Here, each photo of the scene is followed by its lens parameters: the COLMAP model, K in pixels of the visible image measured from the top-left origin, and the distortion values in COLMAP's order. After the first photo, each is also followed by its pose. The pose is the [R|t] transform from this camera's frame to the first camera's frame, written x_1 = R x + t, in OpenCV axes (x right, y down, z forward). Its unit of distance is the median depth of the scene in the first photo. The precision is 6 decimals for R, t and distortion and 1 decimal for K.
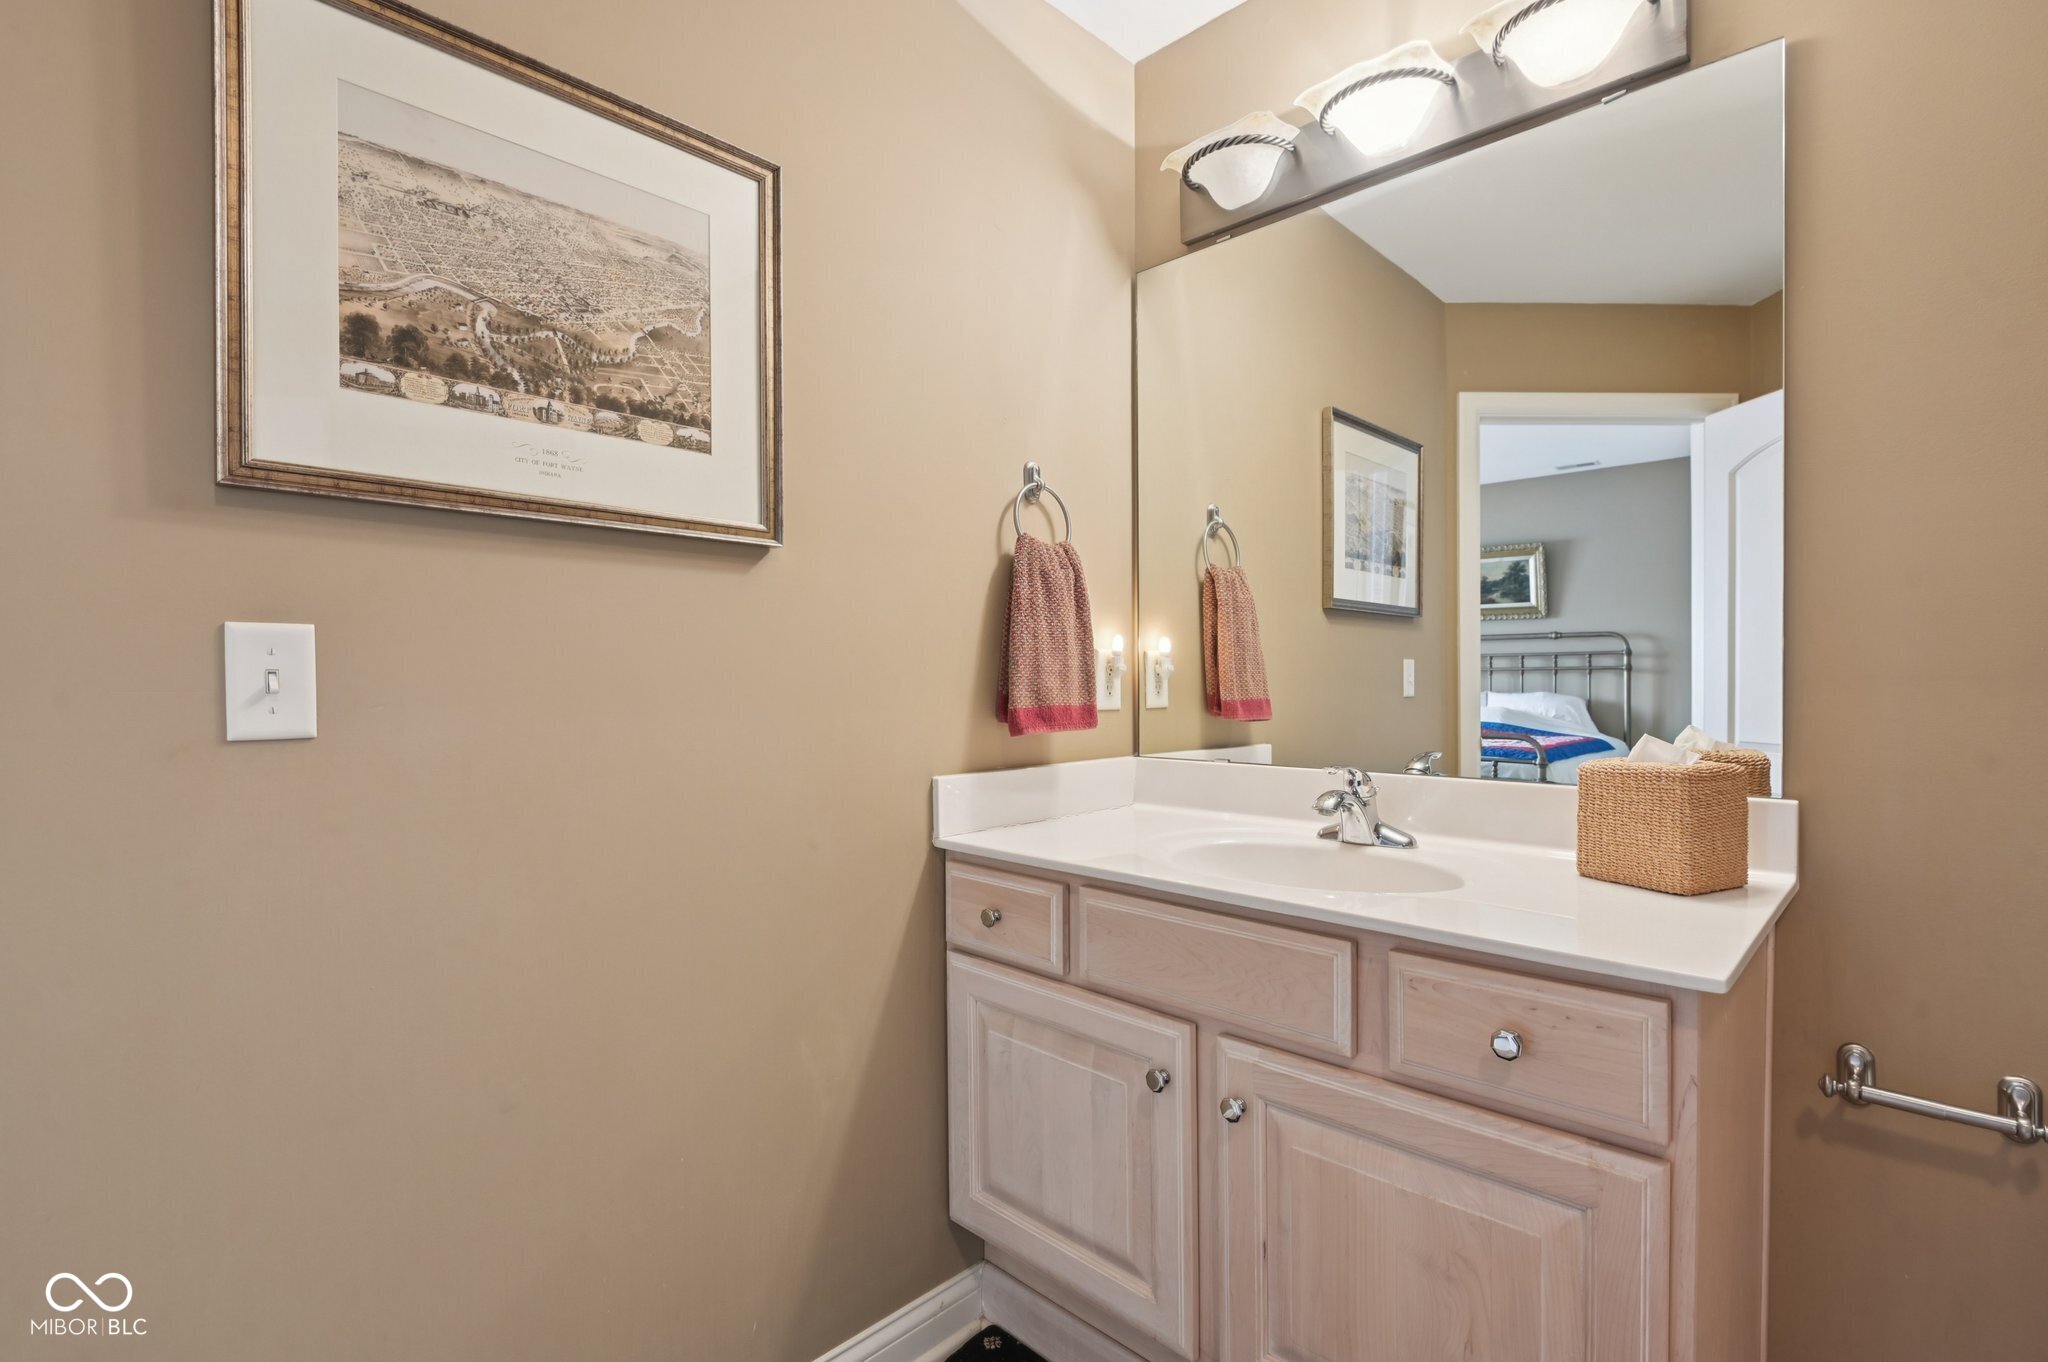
lens RADIAL K [[941.1, 0, 1019.1], [0, 941.1, 689.2], [0, 0, 1]] dist [-0.012557, -0.004206]
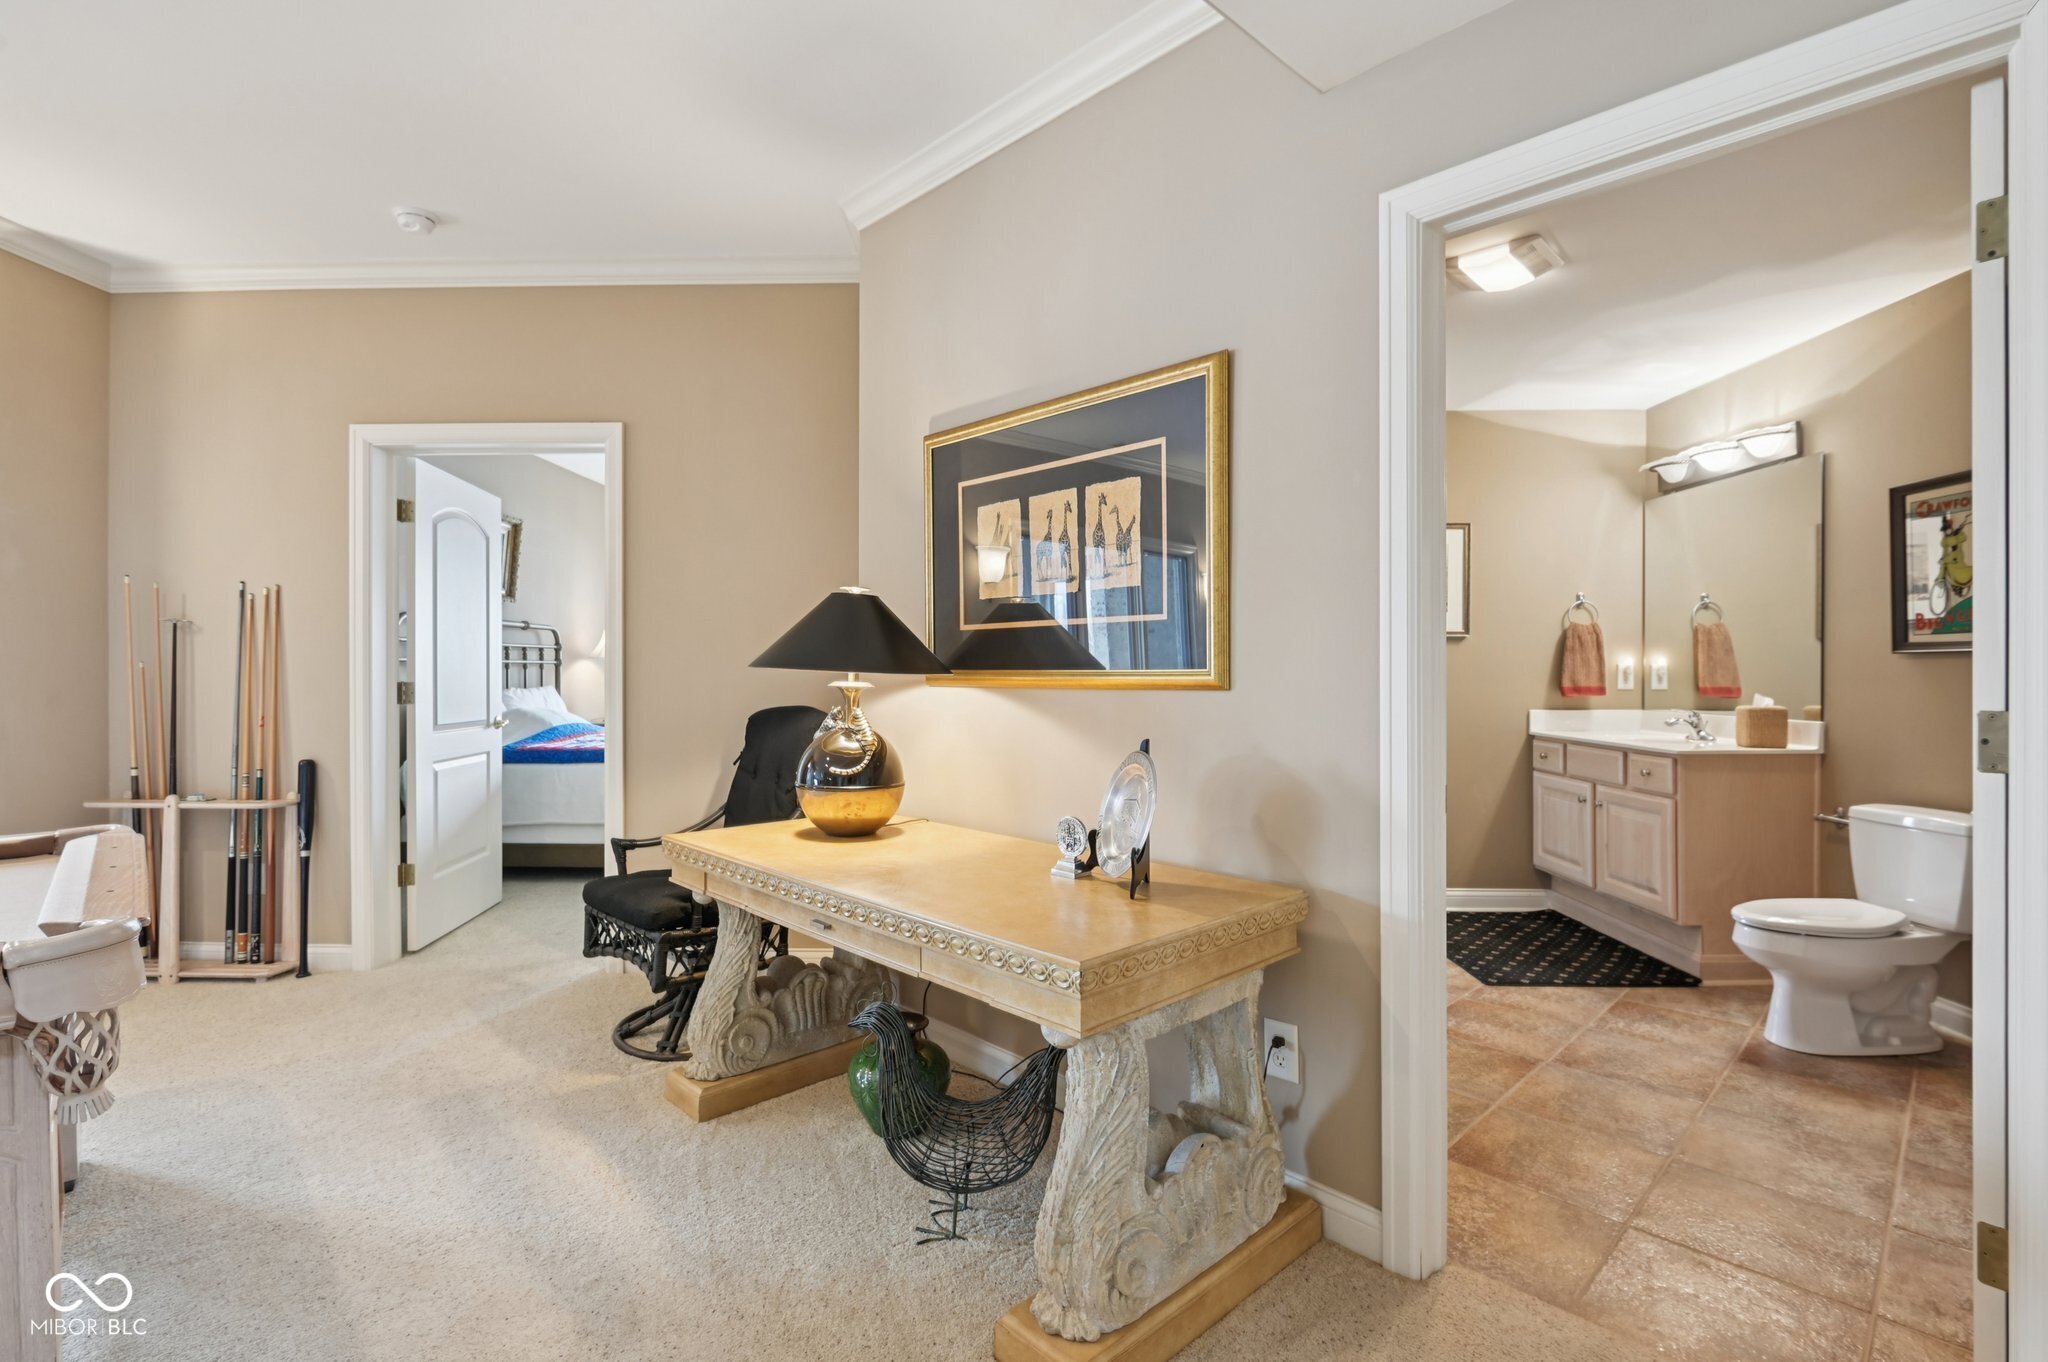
lens RADIAL K [[941.1, 0, 1019.2], [0, 941.1, 674.8], [0, 0, 1]] dist [-0.012557, -0.004206]
pose [[0.672081, 0.007766, -0.740437, 0.938901], [-0.010414, 0.999945, 0.001036, -0.001199], [0.740404, 0.007015, 0.672125, -1.995854]]
